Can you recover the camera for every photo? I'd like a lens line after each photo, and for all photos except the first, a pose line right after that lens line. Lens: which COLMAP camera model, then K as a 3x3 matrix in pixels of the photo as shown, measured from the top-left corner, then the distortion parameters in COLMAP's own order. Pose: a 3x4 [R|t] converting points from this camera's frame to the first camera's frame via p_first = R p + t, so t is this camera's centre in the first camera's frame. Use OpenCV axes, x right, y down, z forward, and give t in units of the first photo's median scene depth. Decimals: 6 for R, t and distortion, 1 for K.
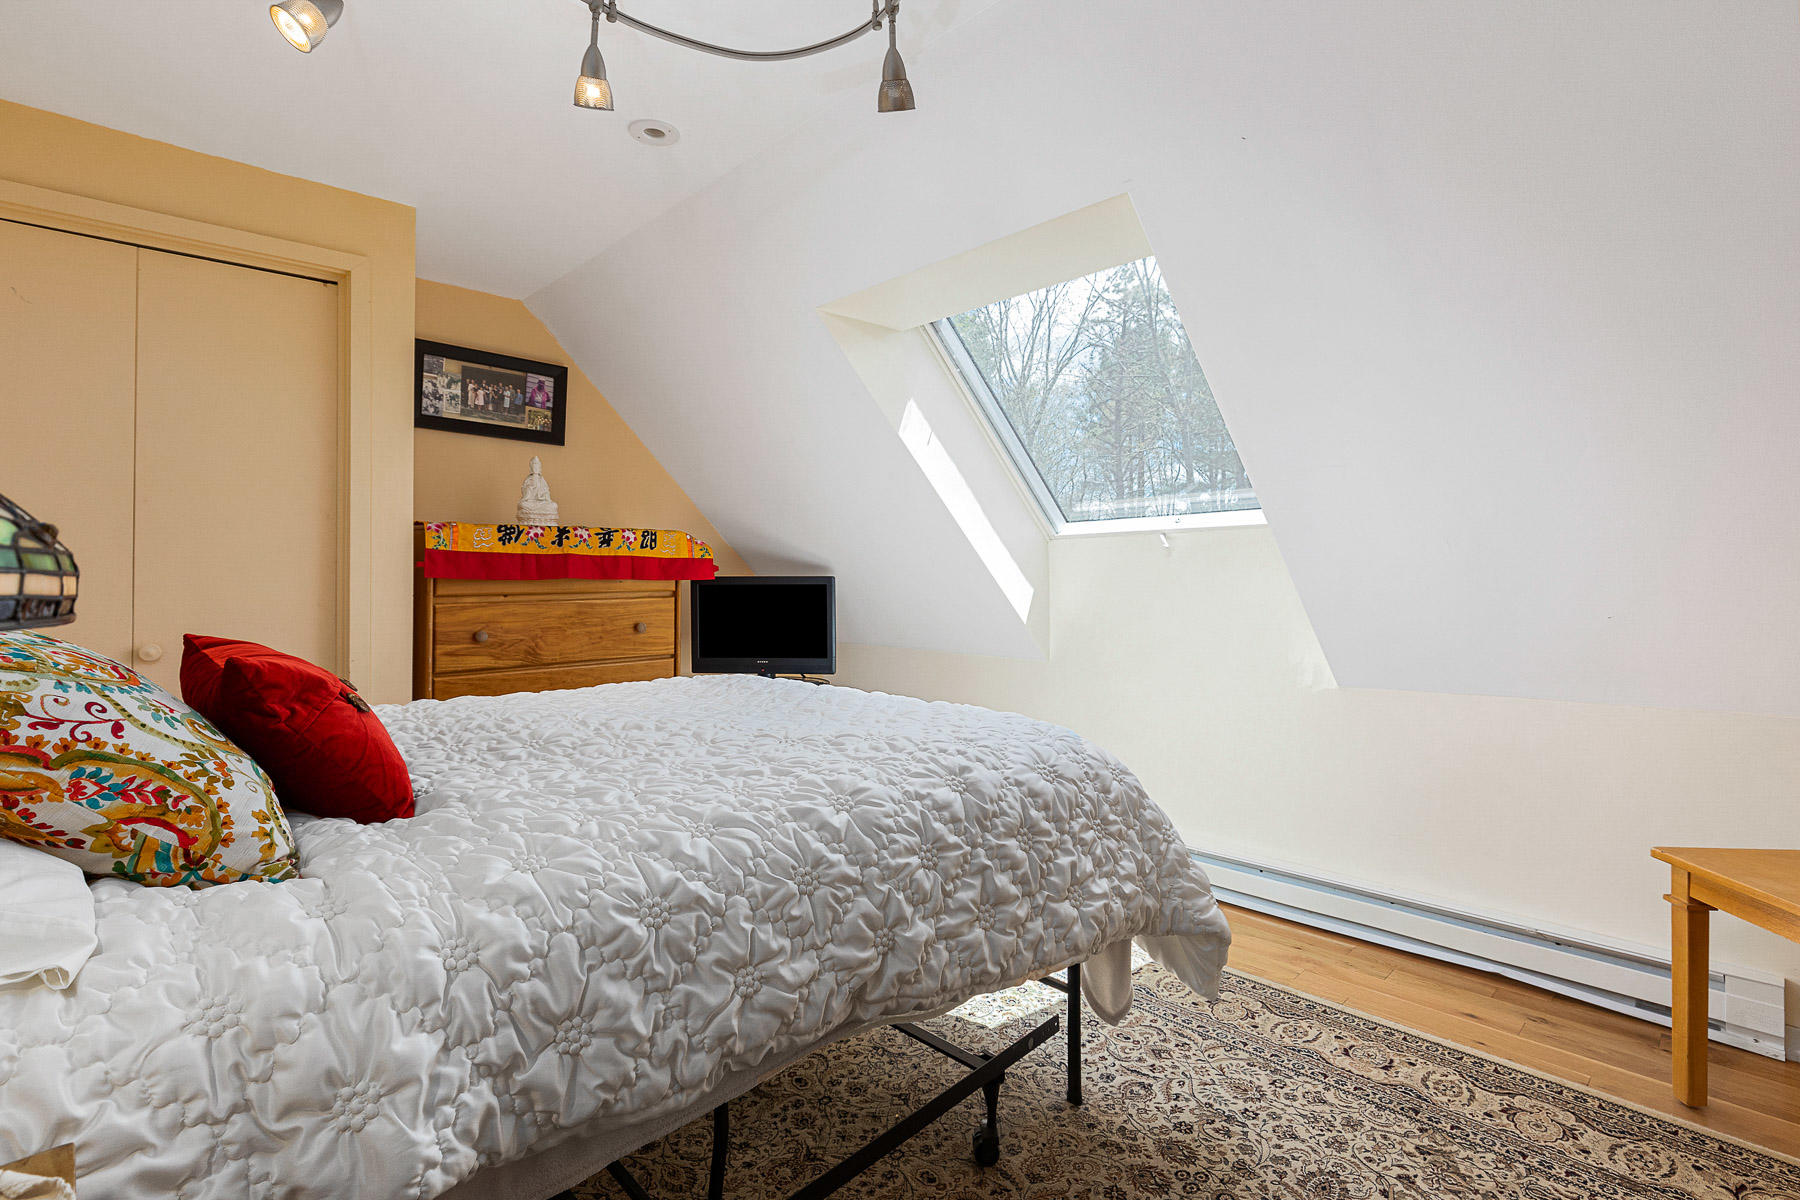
lens RADIAL K [[859.4, 0, 893.3], [0, 859.4, 588.6], [0, 0, 1]] dist [-0.000630, 0.000289]
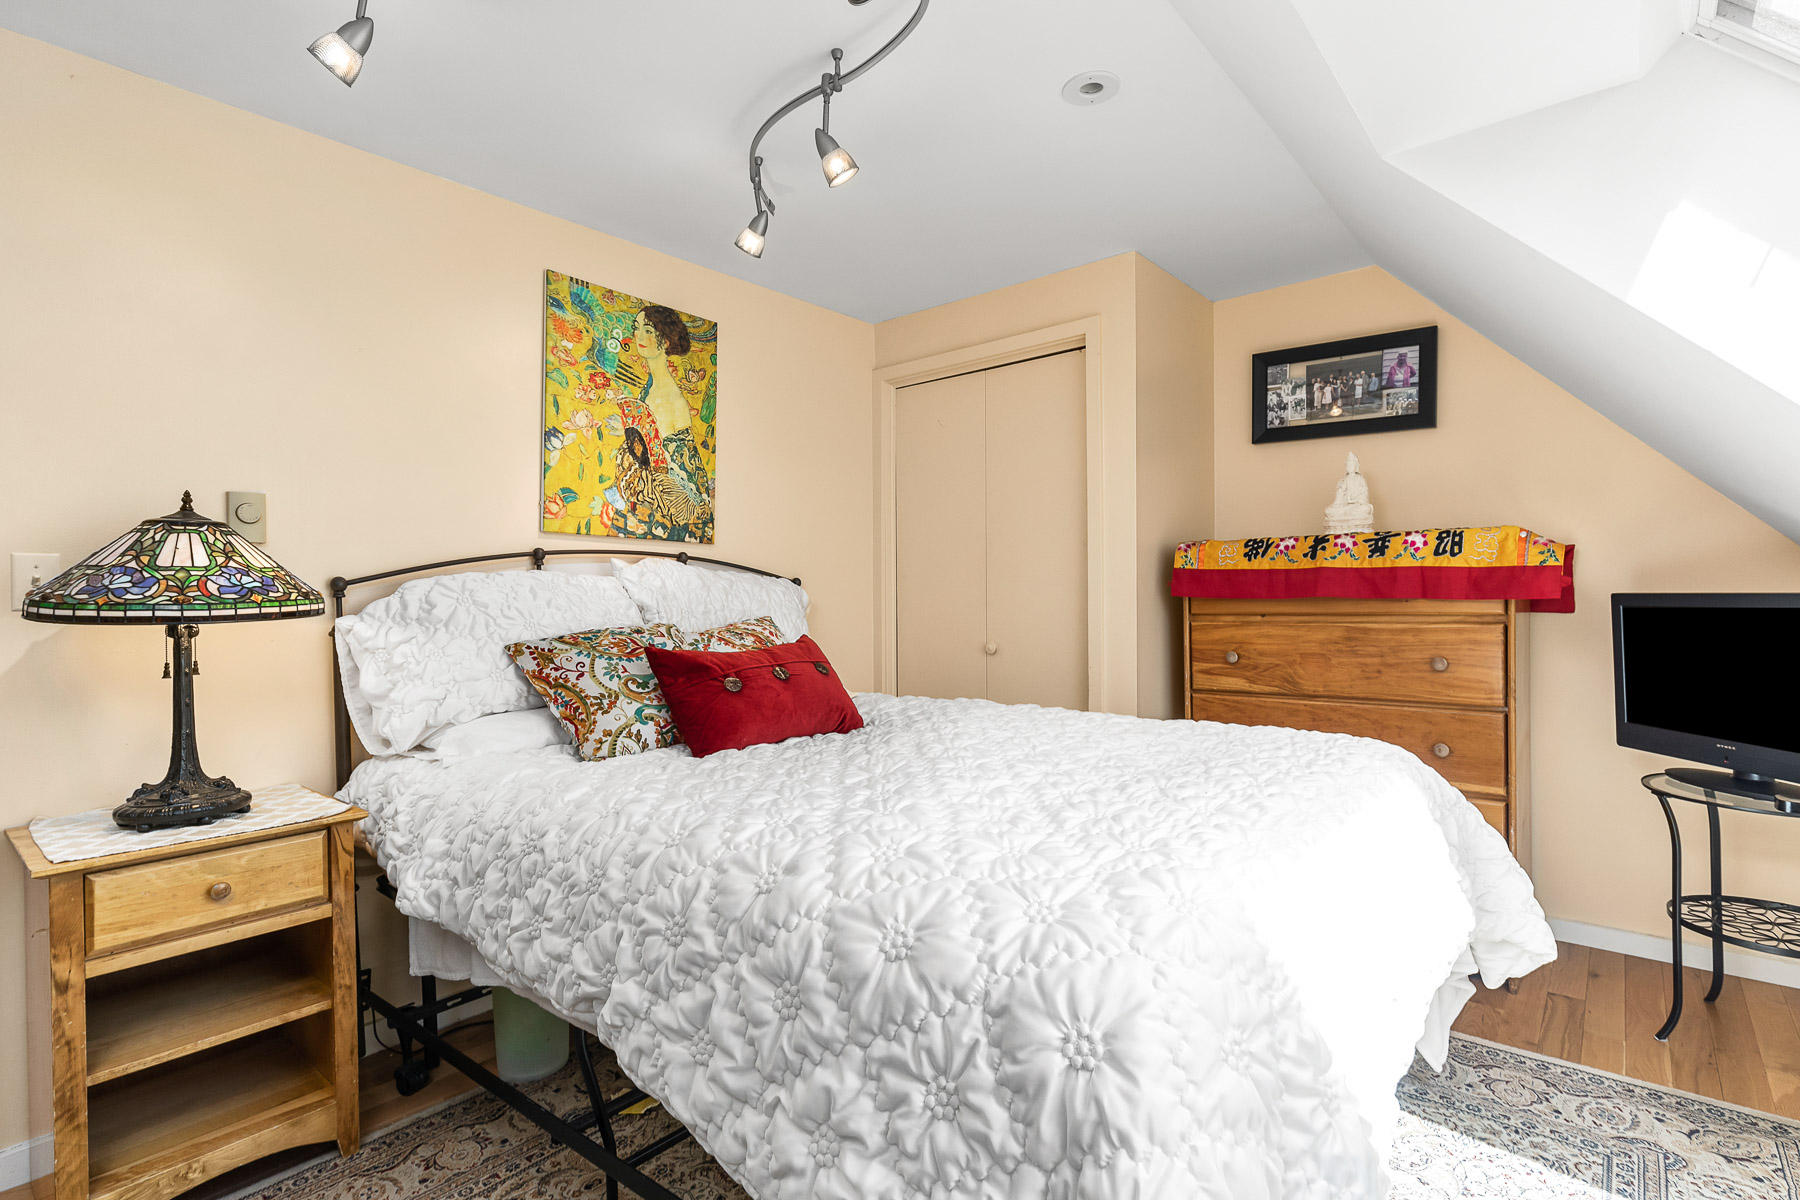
lens RADIAL K [[855.0, 0, 903.3], [0, 855.0, 620.9], [0, 0, 1]] dist [0.000148, 0.000231]
pose [[0.114109, 0.034304, -0.992876, 0.389421], [-0.005236, 0.999411, 0.033928, -0.013958], [0.993454, 0.001327, 0.114221, 0.479668]]
